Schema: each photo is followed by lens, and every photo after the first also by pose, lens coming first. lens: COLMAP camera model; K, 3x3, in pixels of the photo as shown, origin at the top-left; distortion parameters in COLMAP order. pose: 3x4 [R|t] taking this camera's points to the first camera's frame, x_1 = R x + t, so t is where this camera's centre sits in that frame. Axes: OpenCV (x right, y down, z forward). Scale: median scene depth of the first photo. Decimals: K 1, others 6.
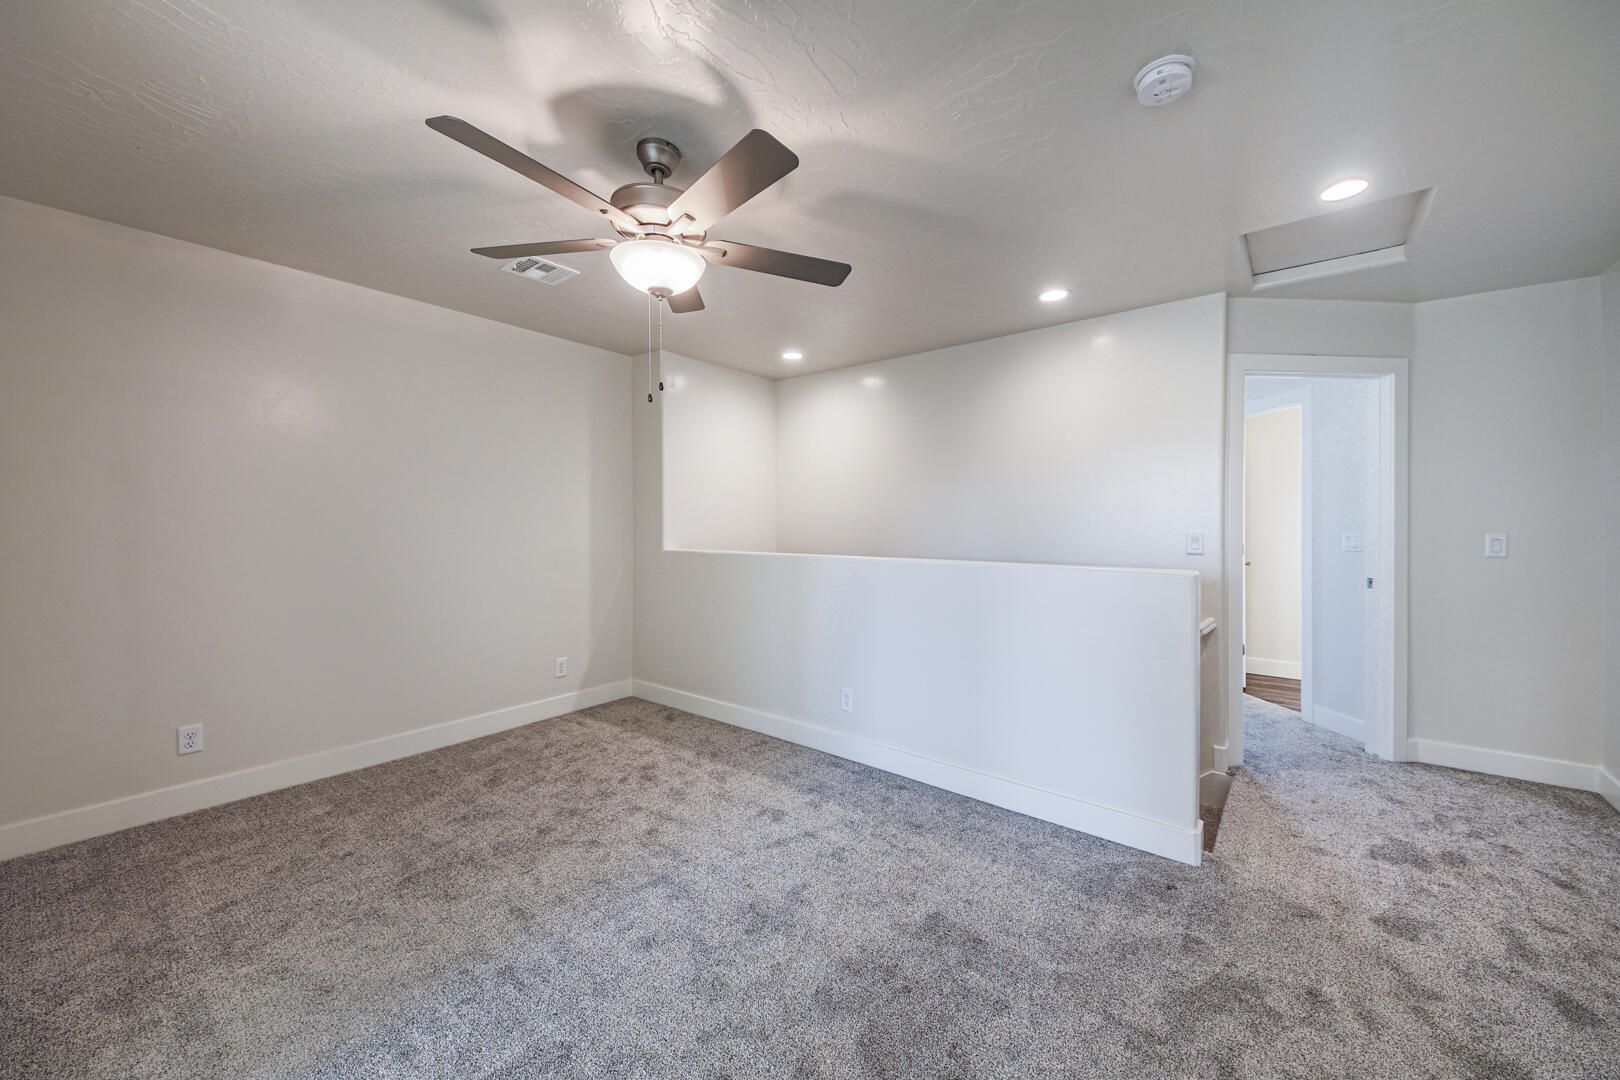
lens RADIAL K [[610.7, 0, 805.3], [0, 610.7, 525.5], [0, 0, 1]] dist [0.069050, -0.032907]
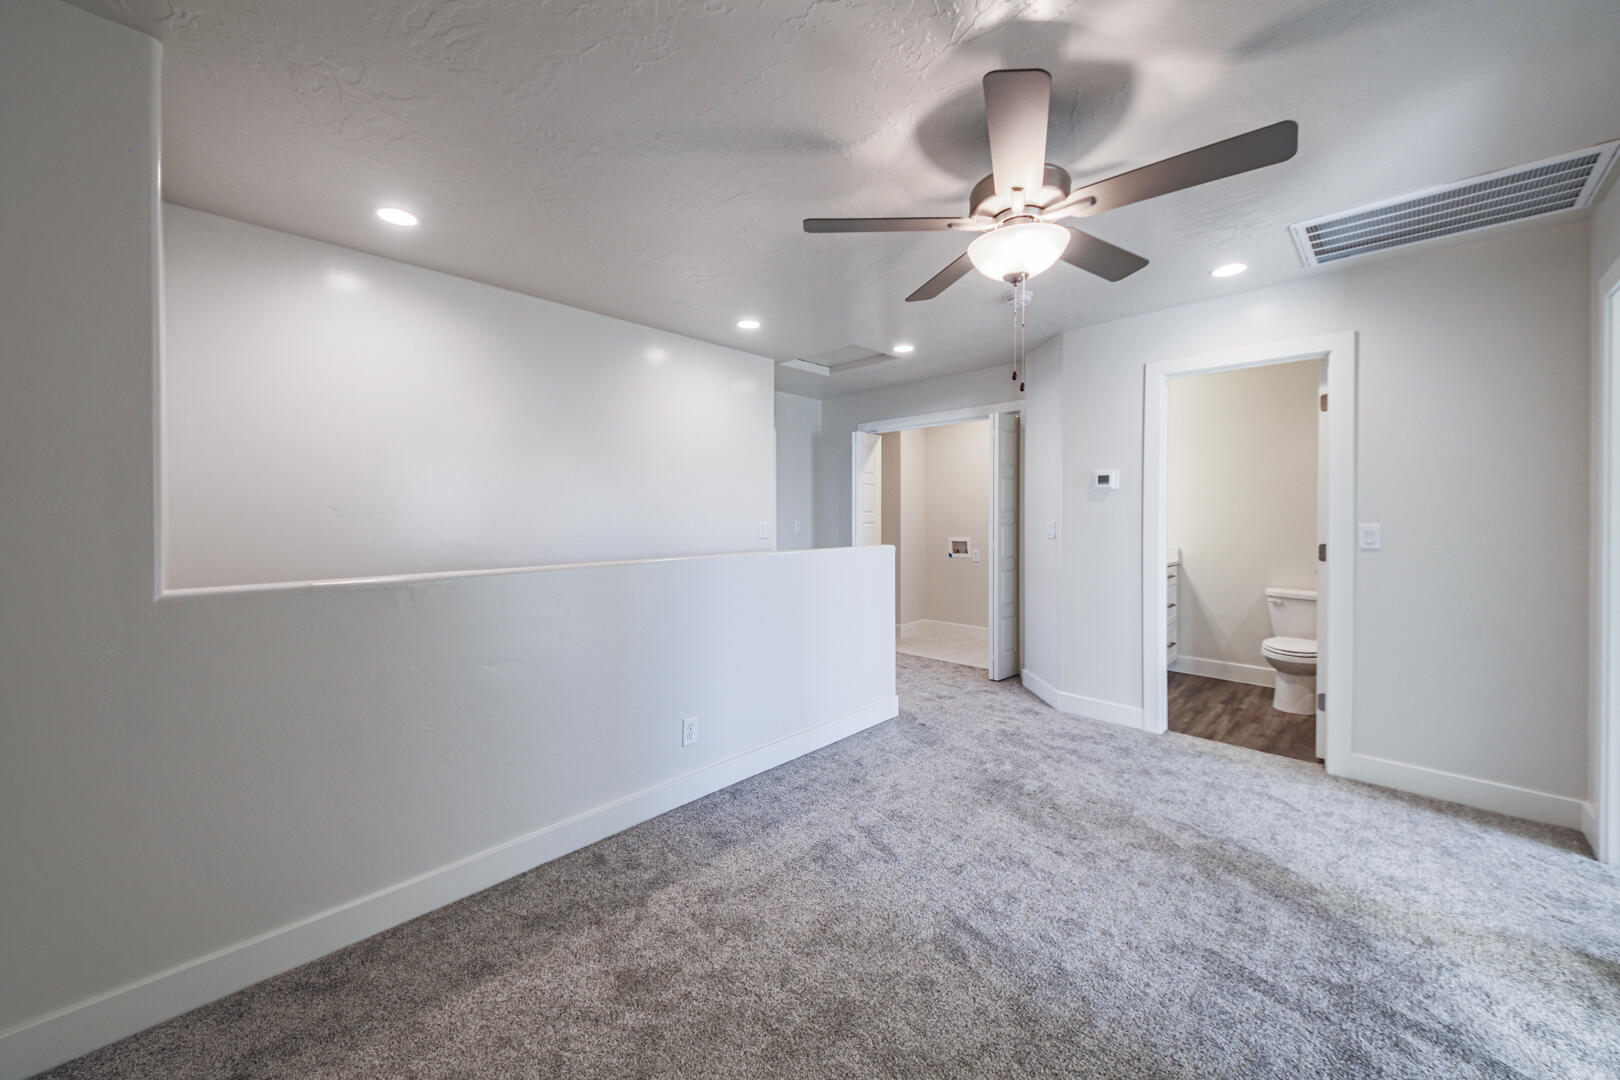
lens RADIAL K [[610.7, 0, 805.3], [0, 610.7, 525.5], [0, 0, 1]] dist [0.069050, -0.032907]
pose [[0.086636, -0.016504, 0.996103, -0.836817], [0.016122, 0.999755, 0.015162, -0.008728], [-0.996110, 0.014745, 0.086881, 0.850213]]
